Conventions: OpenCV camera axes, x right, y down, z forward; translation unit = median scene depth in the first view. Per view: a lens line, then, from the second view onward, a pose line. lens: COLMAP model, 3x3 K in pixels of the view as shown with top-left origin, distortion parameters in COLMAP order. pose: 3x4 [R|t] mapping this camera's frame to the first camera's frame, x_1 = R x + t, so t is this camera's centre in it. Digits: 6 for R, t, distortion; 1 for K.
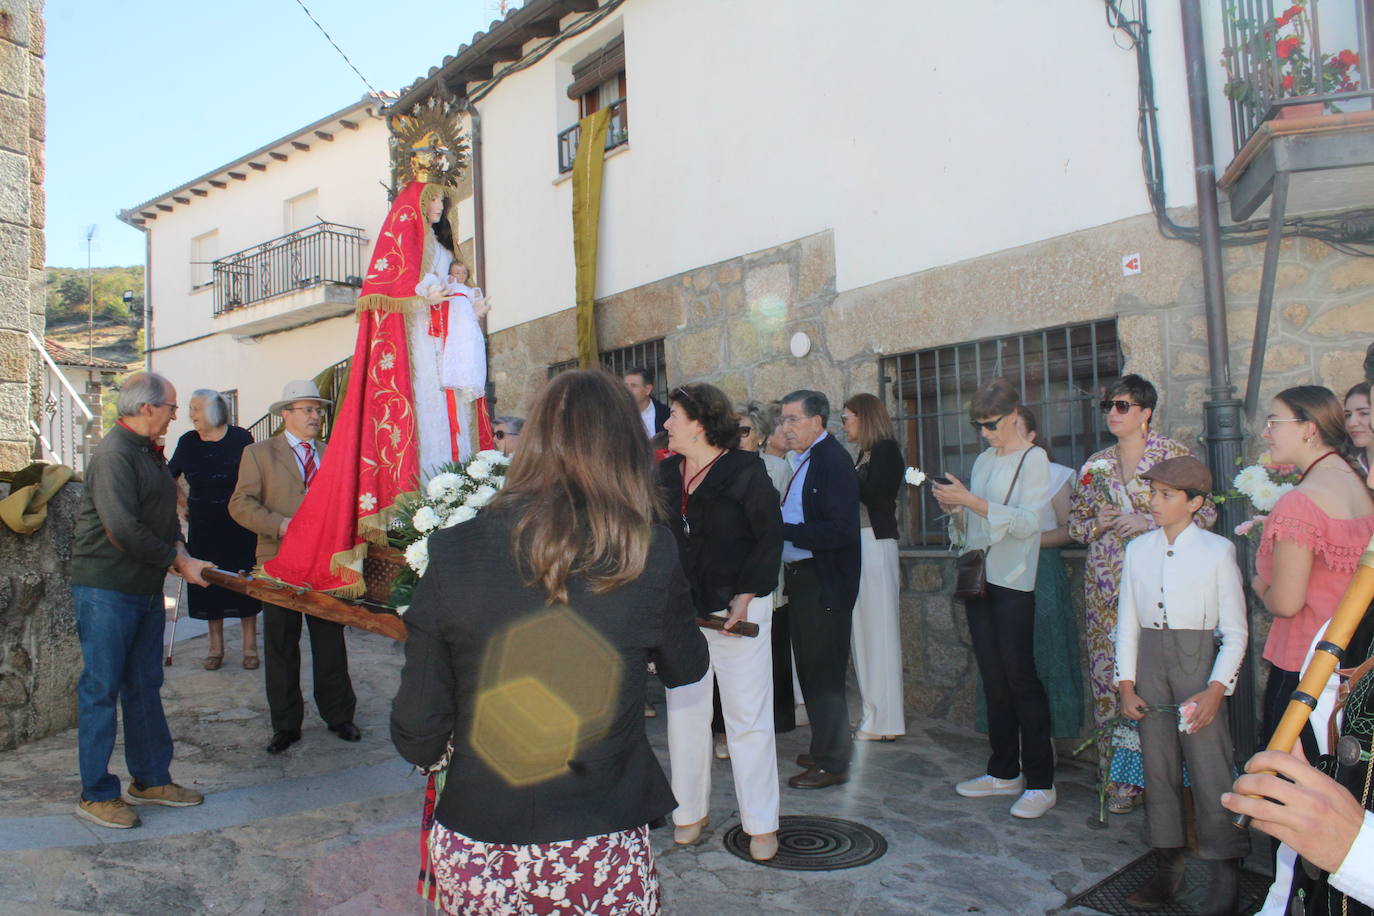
lens RADIAL K [[1150.5, 0, 690.1], [0, 1150.5, 463.1], [0, 0, 1]] dist [-0.169787, 0.157452]
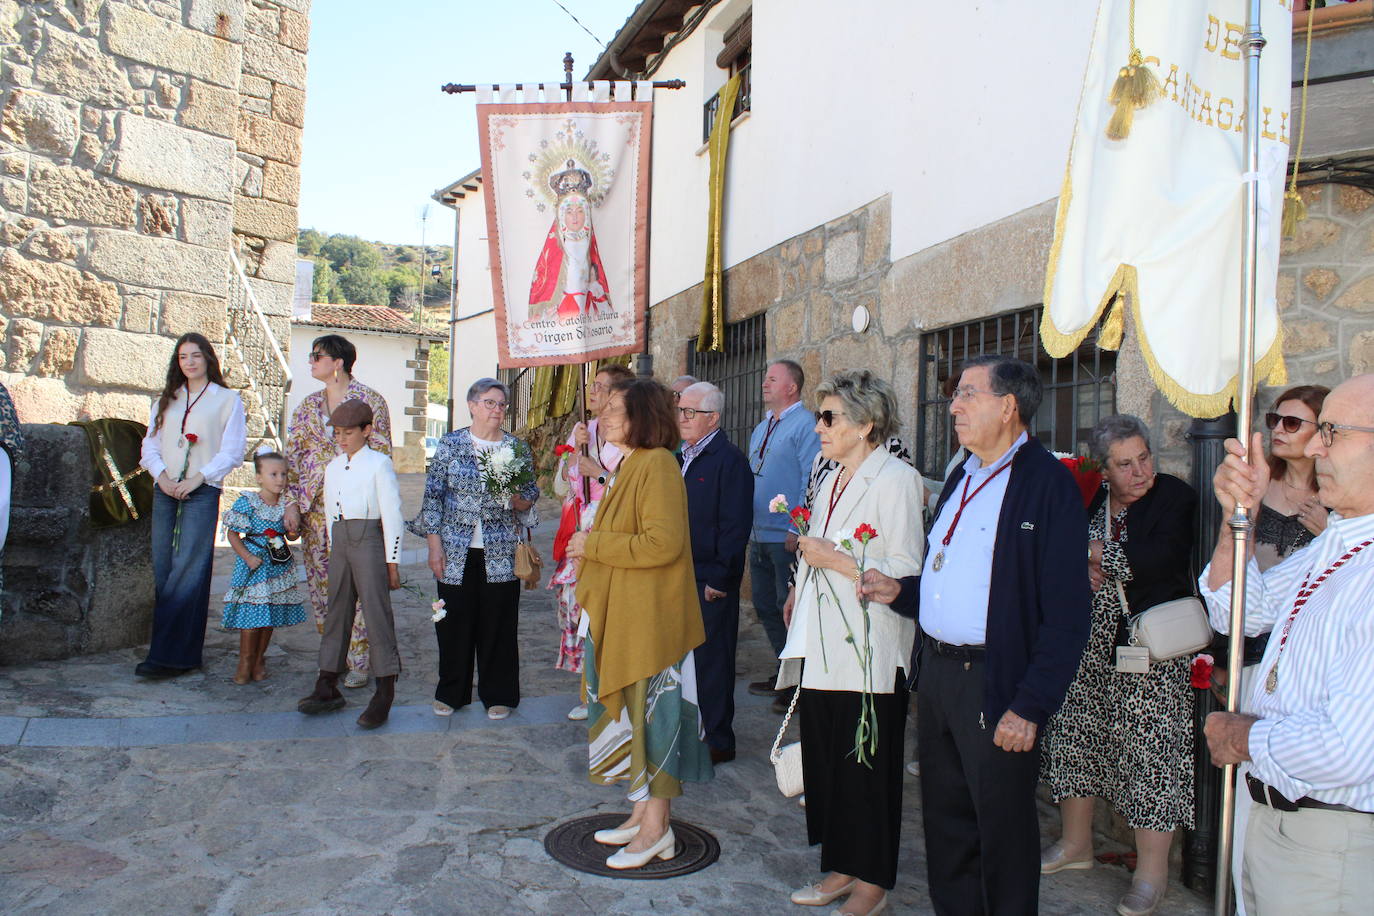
lens RADIAL K [[1150.5, 0, 690.1], [0, 1150.5, 463.1], [0, 0, 1]] dist [-0.169787, 0.157452]
pose [[0.951467, 0.054673, -0.302856, 0.330880], [-0.050214, 0.998485, 0.022498, -0.001485], [0.303627, -0.006199, 0.952771, 0.104487]]
